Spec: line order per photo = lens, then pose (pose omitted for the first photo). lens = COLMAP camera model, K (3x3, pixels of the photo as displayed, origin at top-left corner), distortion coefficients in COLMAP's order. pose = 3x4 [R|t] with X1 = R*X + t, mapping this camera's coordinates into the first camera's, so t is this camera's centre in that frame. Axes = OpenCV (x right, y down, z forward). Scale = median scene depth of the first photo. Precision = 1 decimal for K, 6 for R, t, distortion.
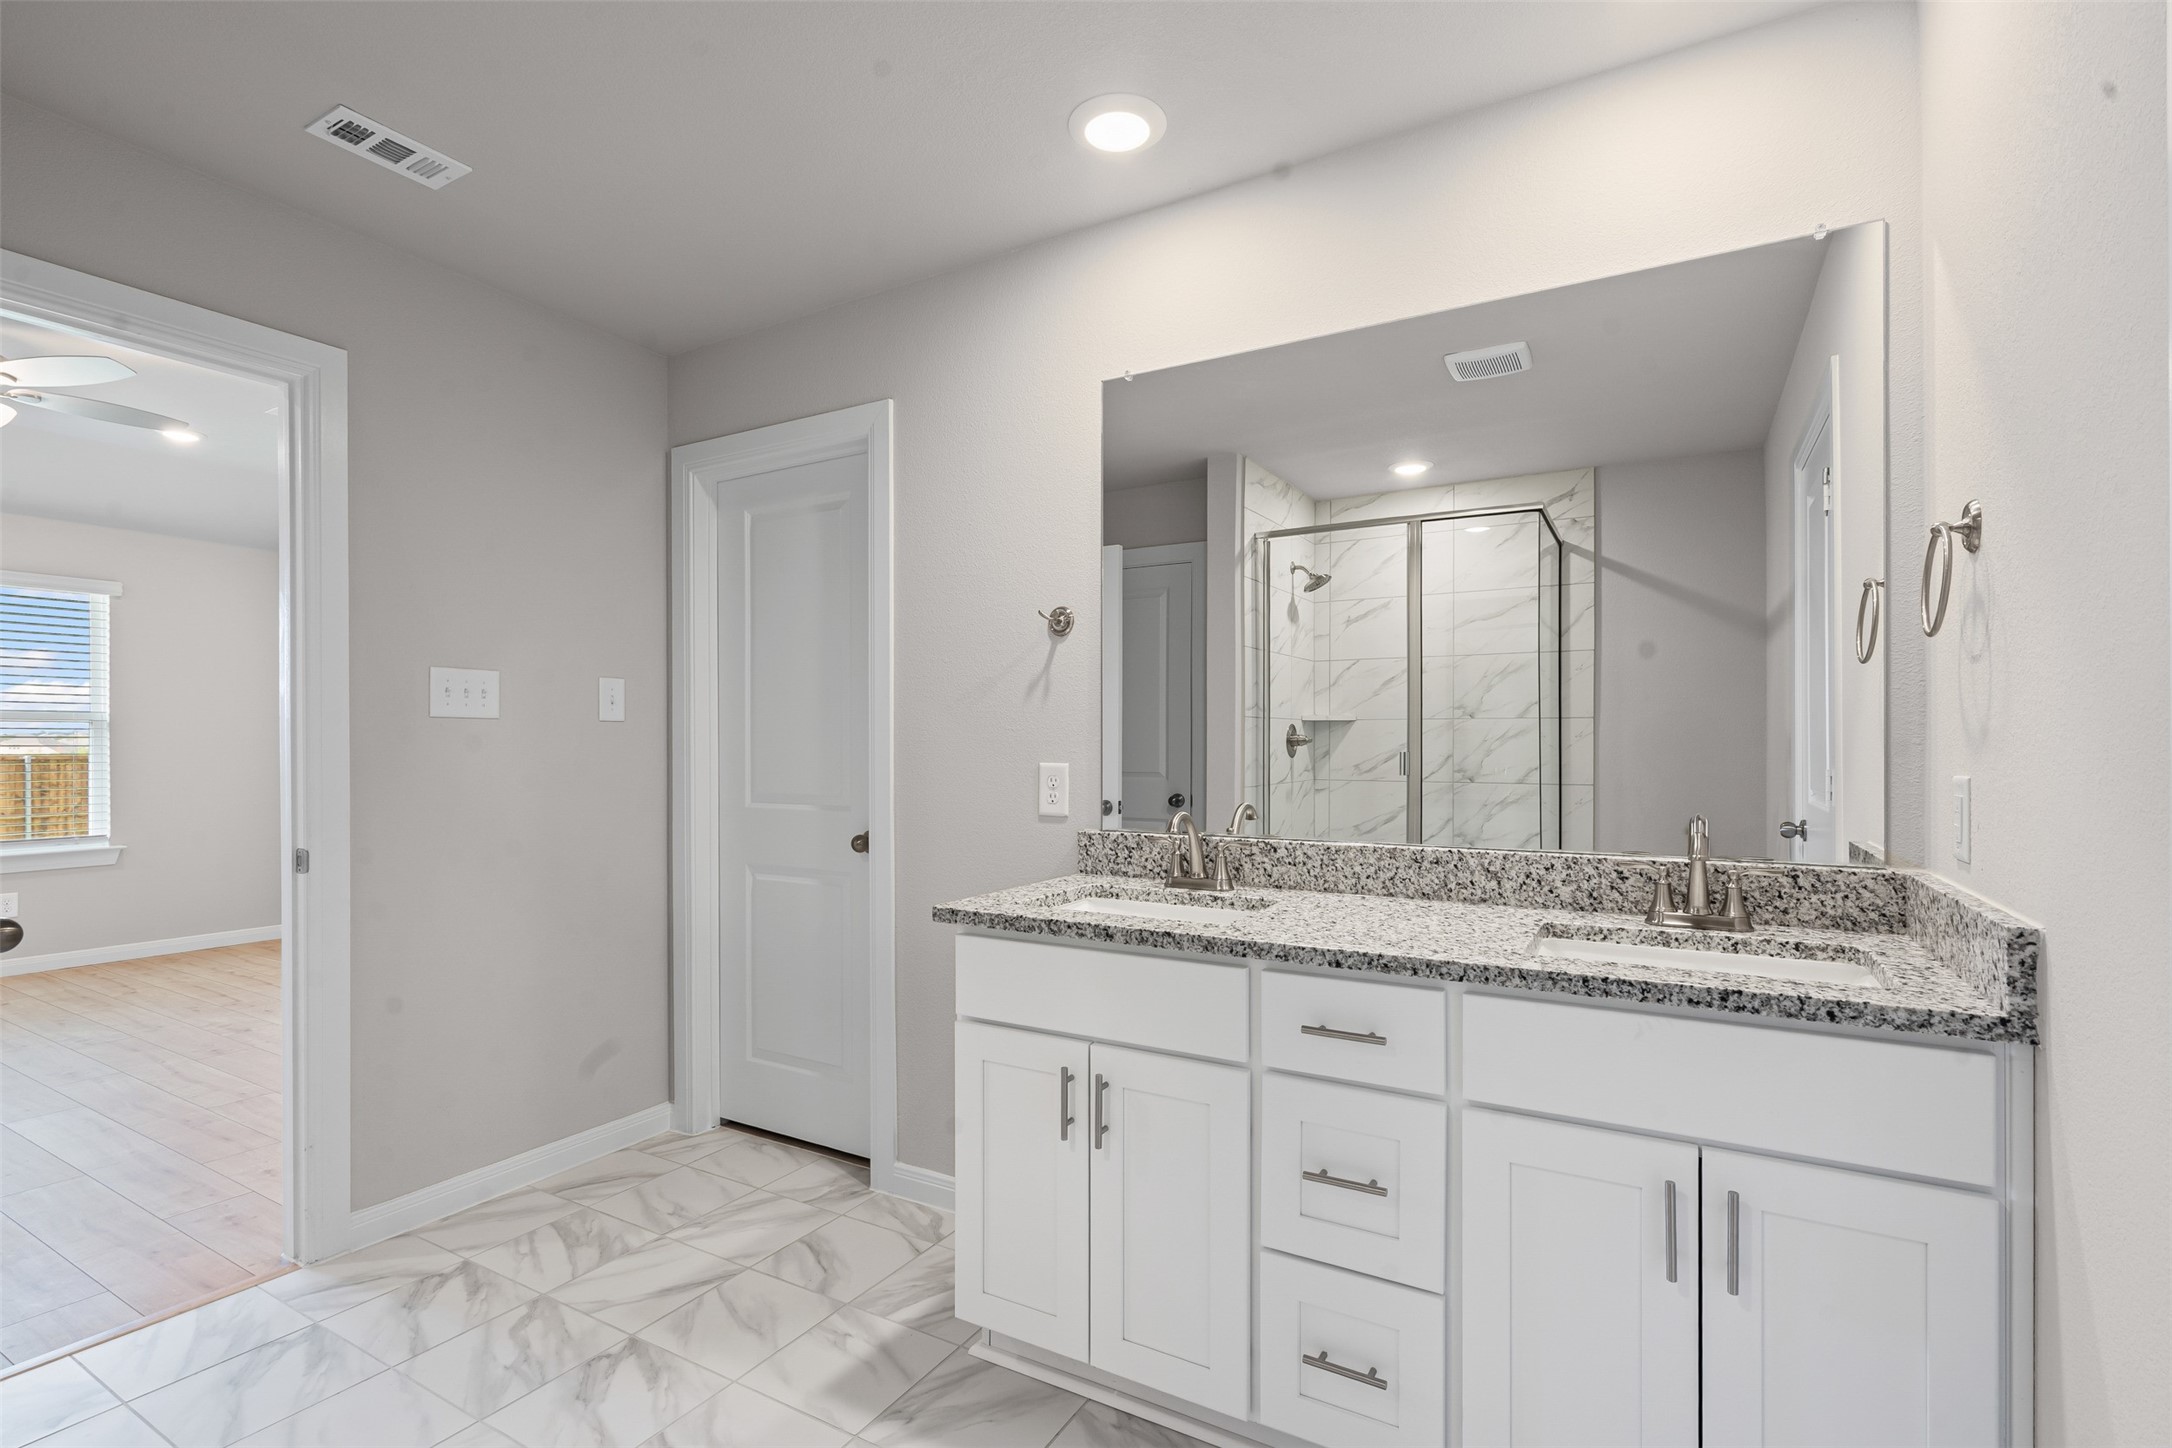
lens RADIAL K [[1001.9, 0, 1086.0], [0, 1001.9, 724.0], [0, 0, 1]] dist [-0.015548, -0.000152]
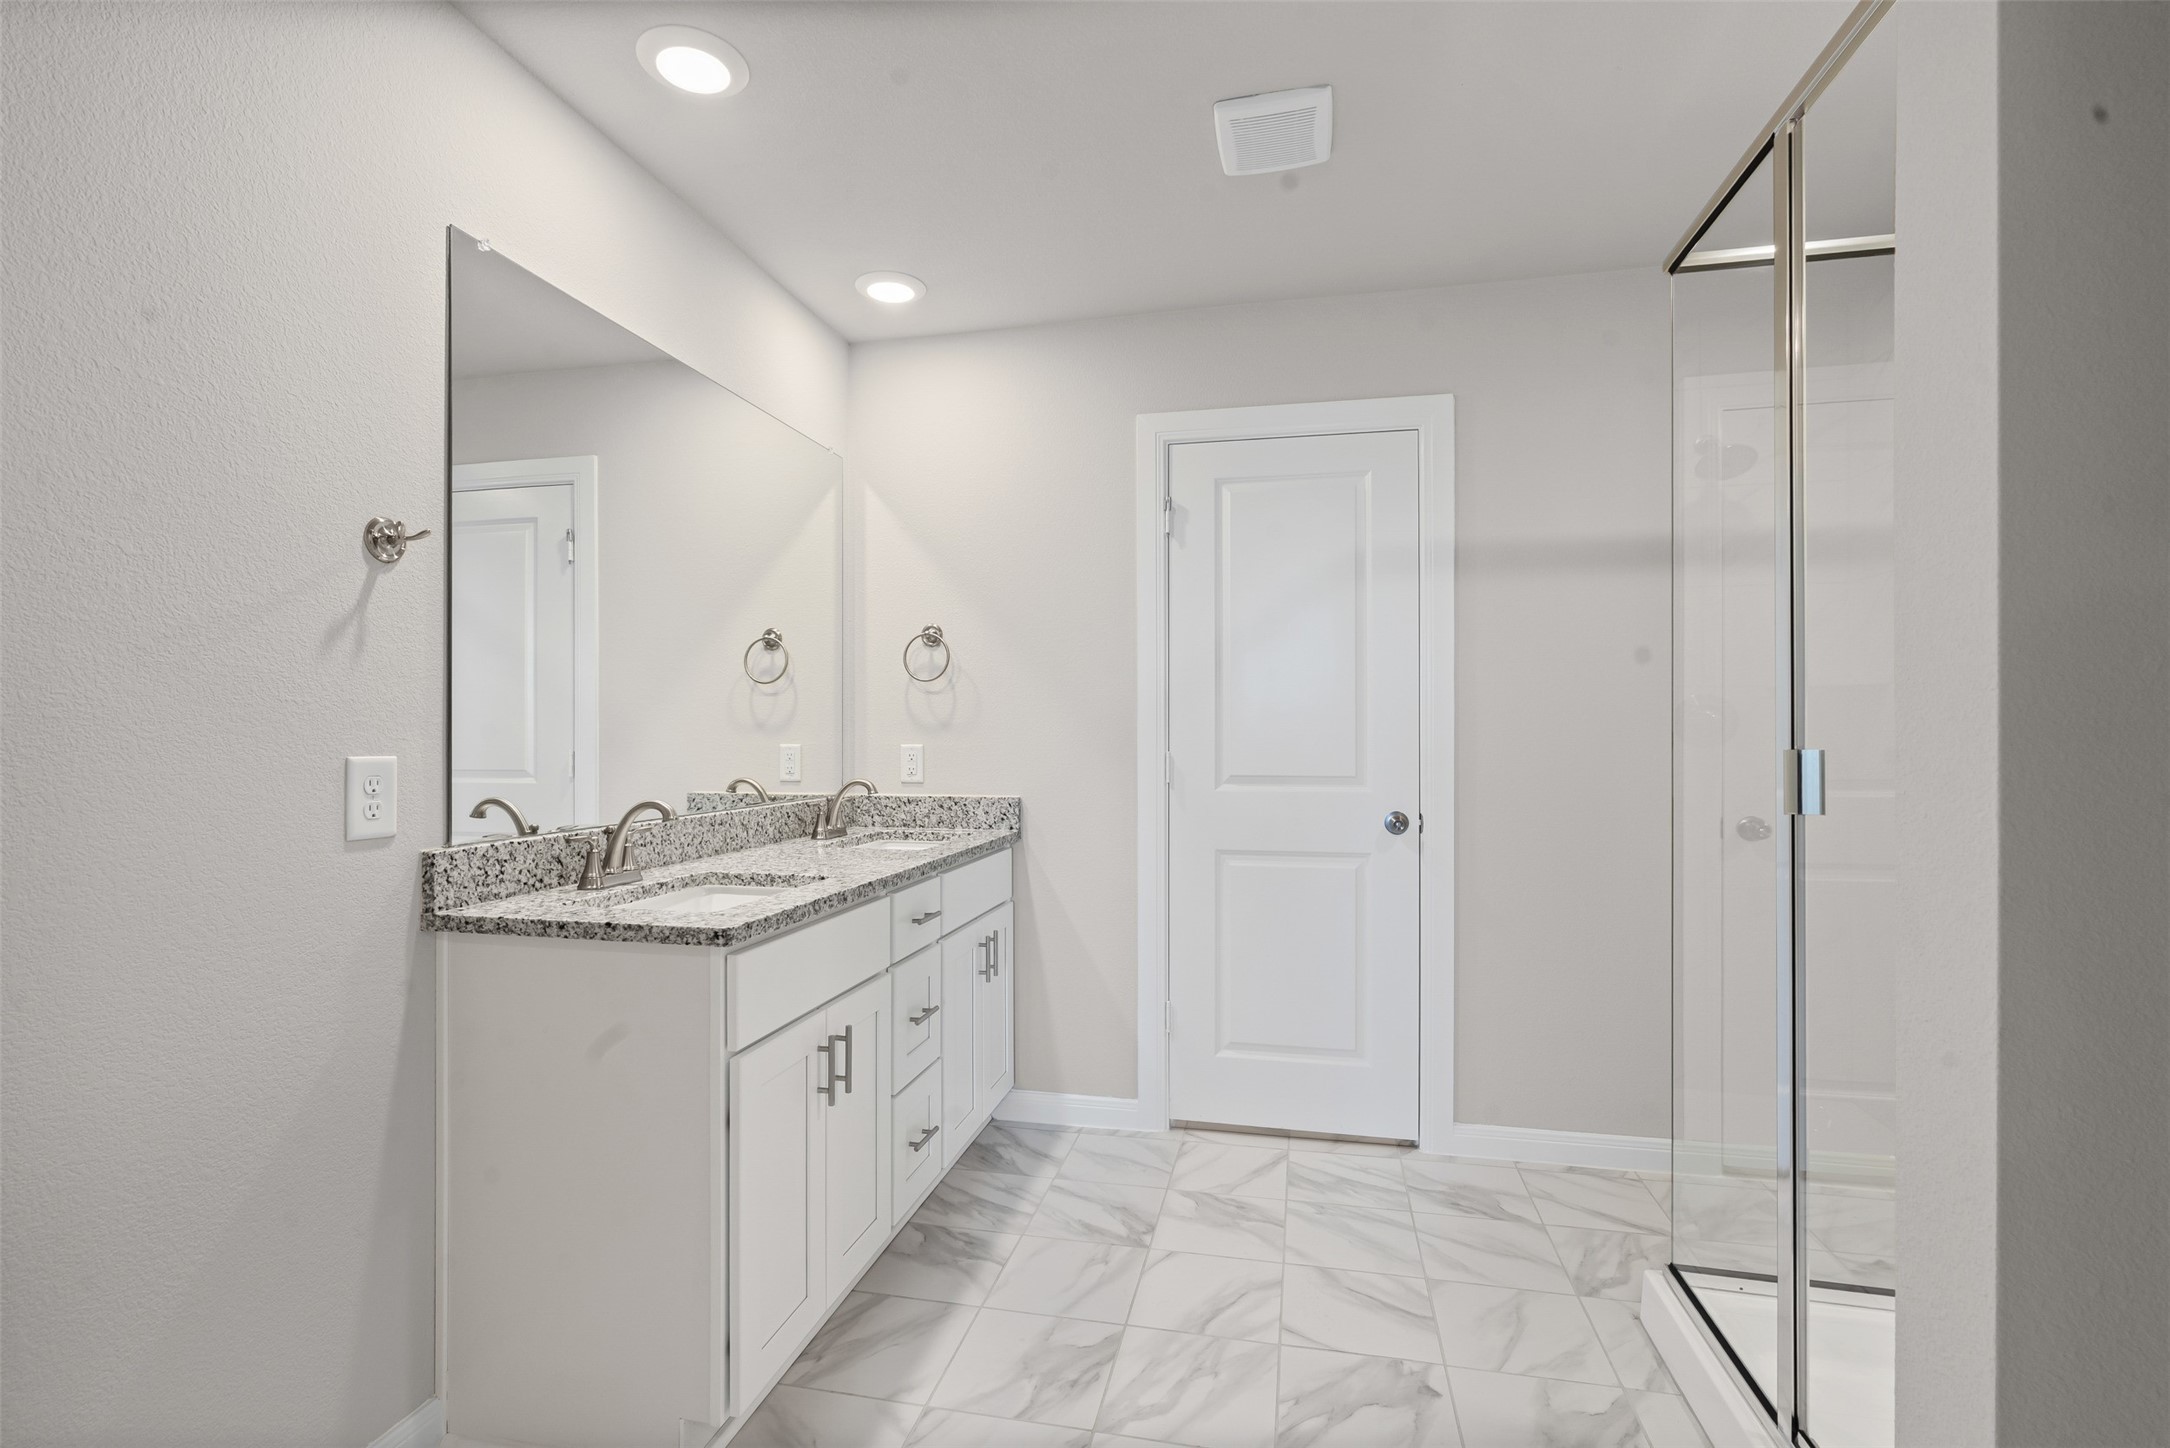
lens RADIAL K [[984.0, 0, 1085.0], [0, 984.0, 724.0], [0, 0, 1]] dist [0.001042, 0.000011]
pose [[-0.296344, 0.009326, 0.955036, -0.863697], [-0.018633, 0.999706, -0.015544, 0.021583], [-0.954899, -0.022402, -0.296083, 0.835727]]
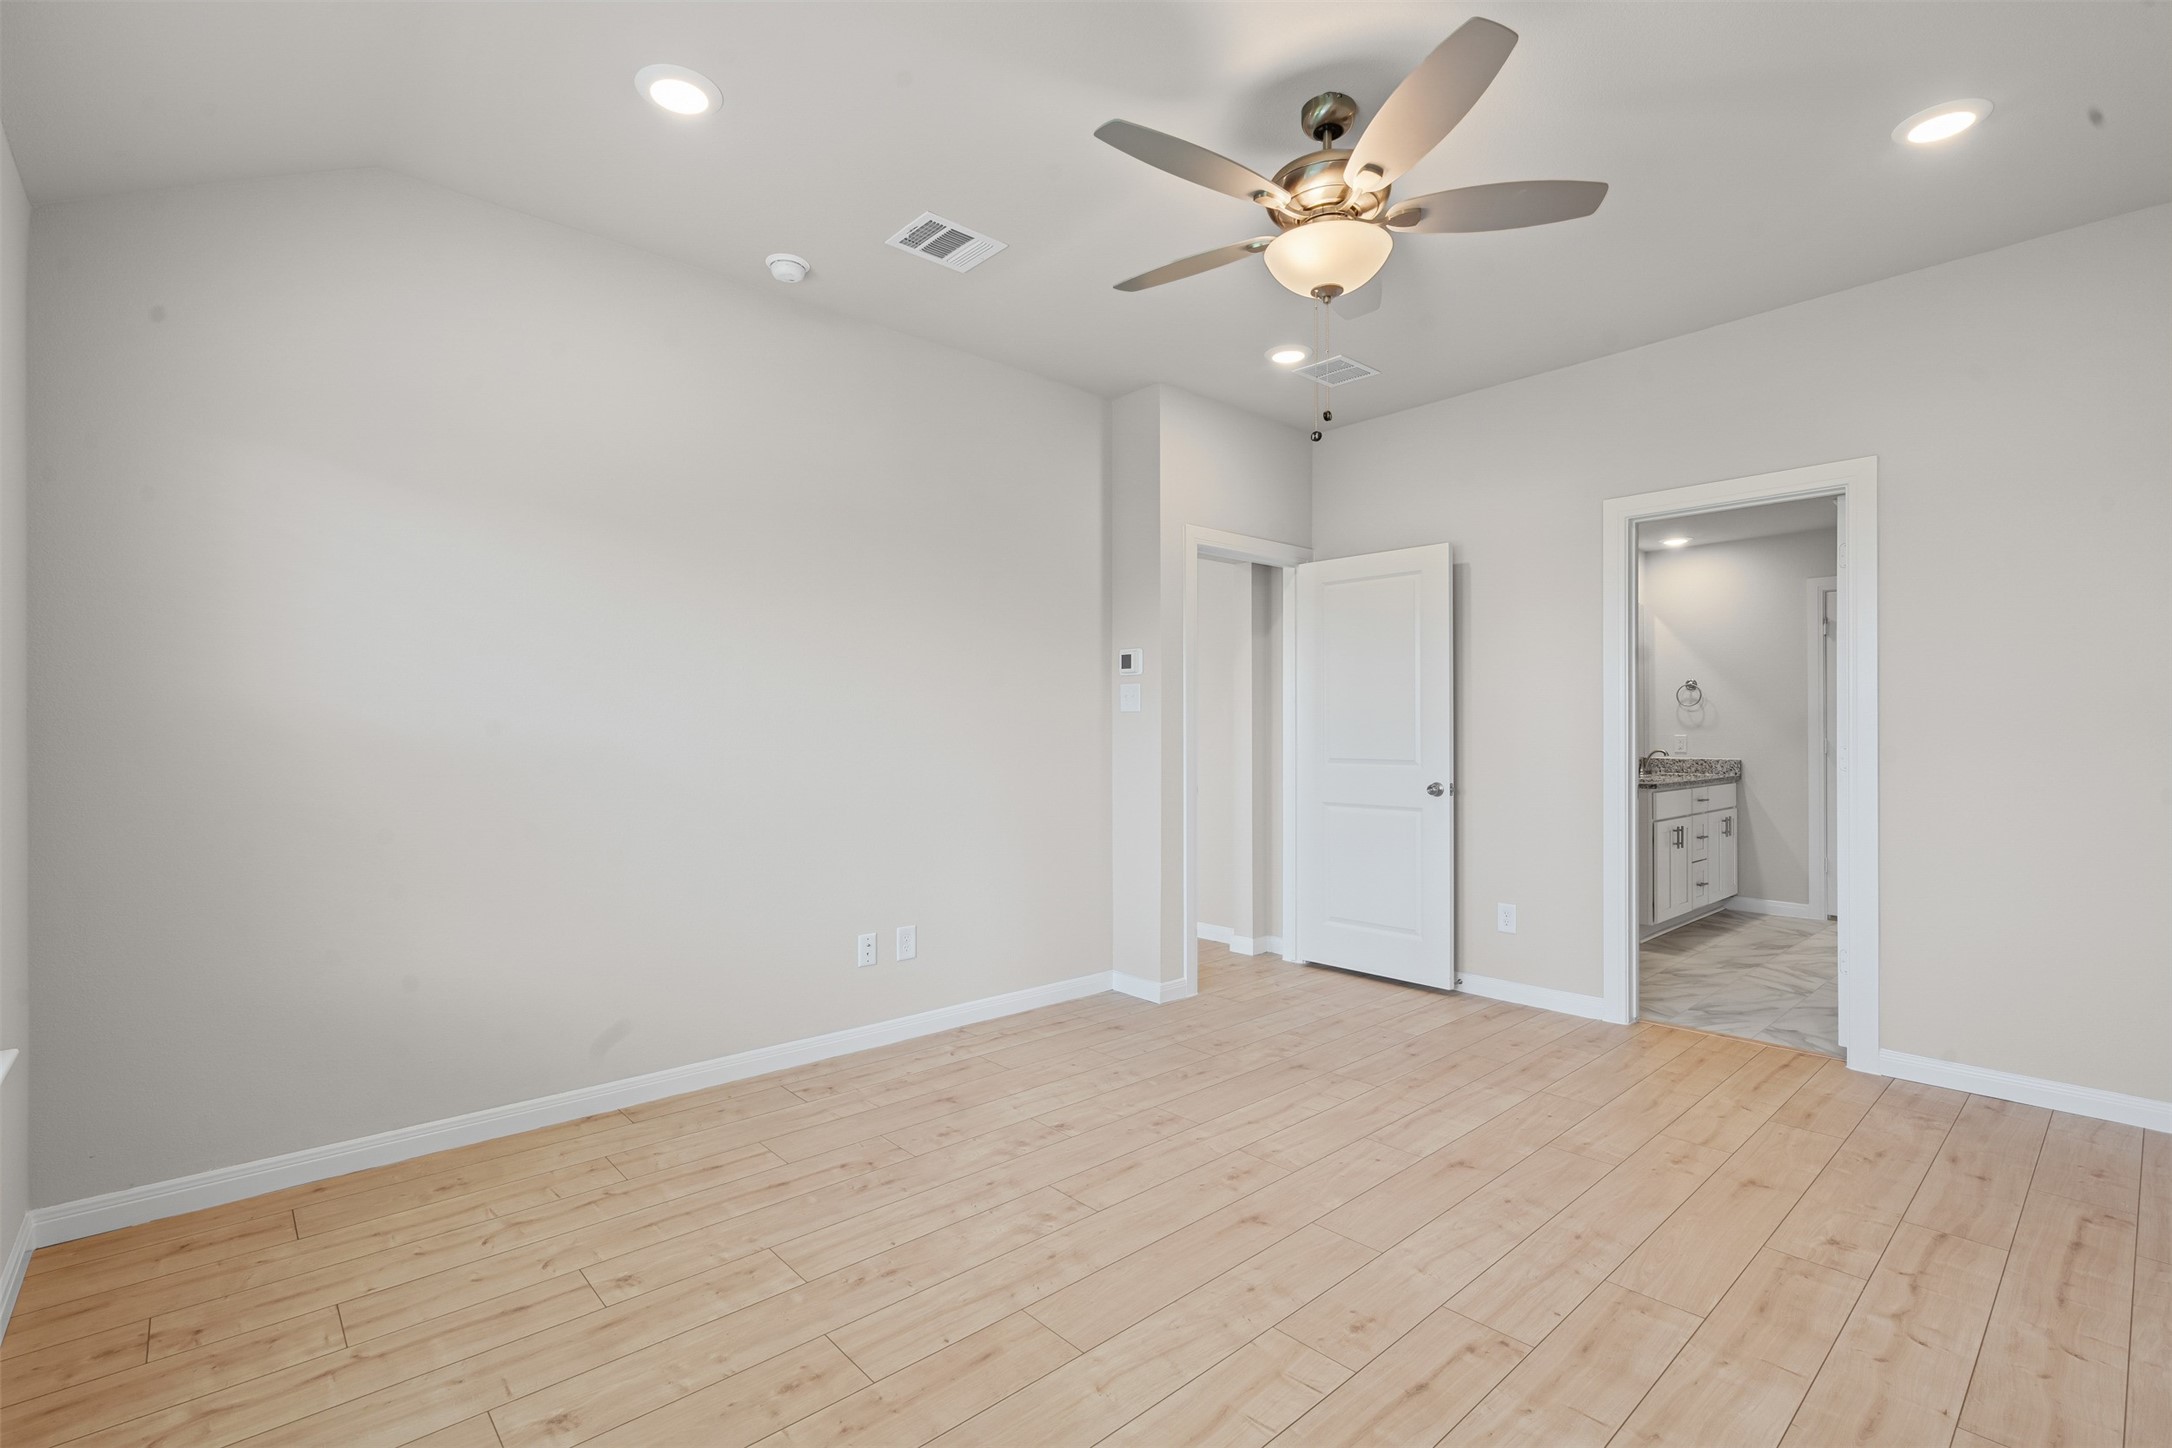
lens RADIAL K [[984.9, 0, 1086.0], [0, 984.9, 724.0], [0, 0, 1]] dist [0.001042, 0.000011]
pose [[0.307525, 0.006737, 0.951516, -2.923335], [-0.017634, 0.999844, -0.001379, 0.036565], [-0.951376, -0.016355, 0.307596, 1.469616]]
